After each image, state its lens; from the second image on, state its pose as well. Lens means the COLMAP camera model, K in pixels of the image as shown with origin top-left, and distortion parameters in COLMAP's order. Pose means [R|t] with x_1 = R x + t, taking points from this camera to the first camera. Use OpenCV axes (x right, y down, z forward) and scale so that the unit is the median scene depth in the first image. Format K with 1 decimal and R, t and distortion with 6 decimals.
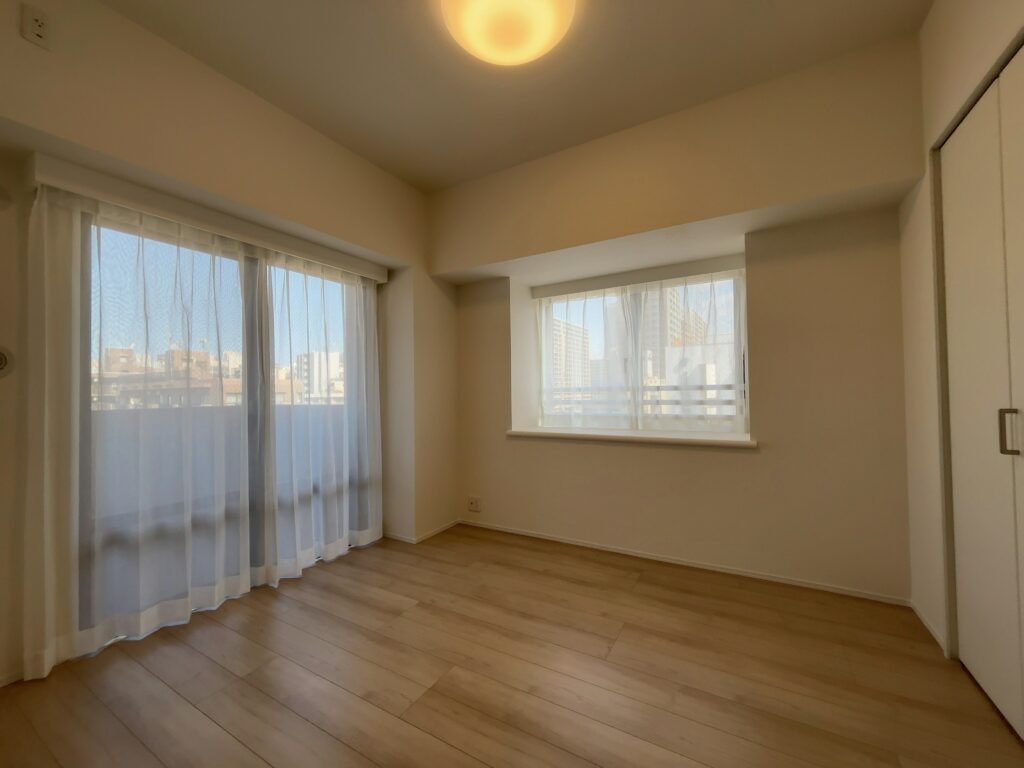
lens RADIAL K [[412.0, 0, 510.2], [0, 412.0, 384.0], [0, 0, 1]] dist [0.005884, -0.001410]
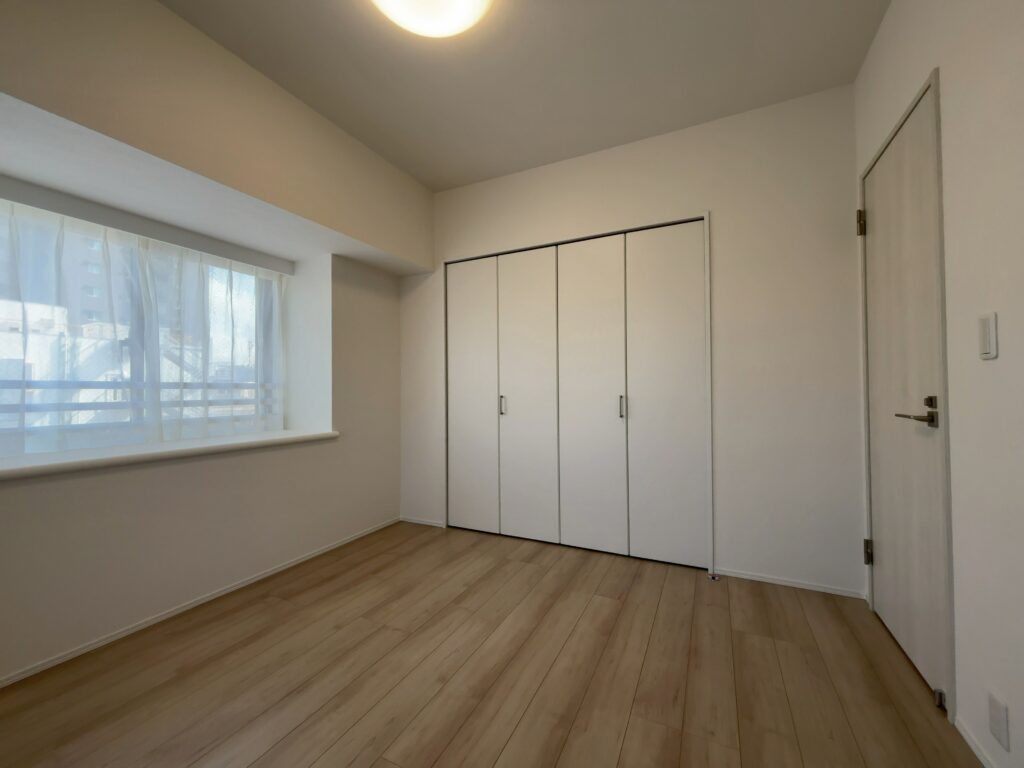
lens RADIAL K [[412.0, 0, 508.8], [0, 412.0, 386.9], [0, 0, 1]] dist [0.005884, -0.001410]
pose [[-0.070679, 0.021319, 0.997271, -0.633027], [-0.017623, 0.999589, -0.022617, 0.026202], [-0.997343, -0.019173, -0.070275, 0.592500]]
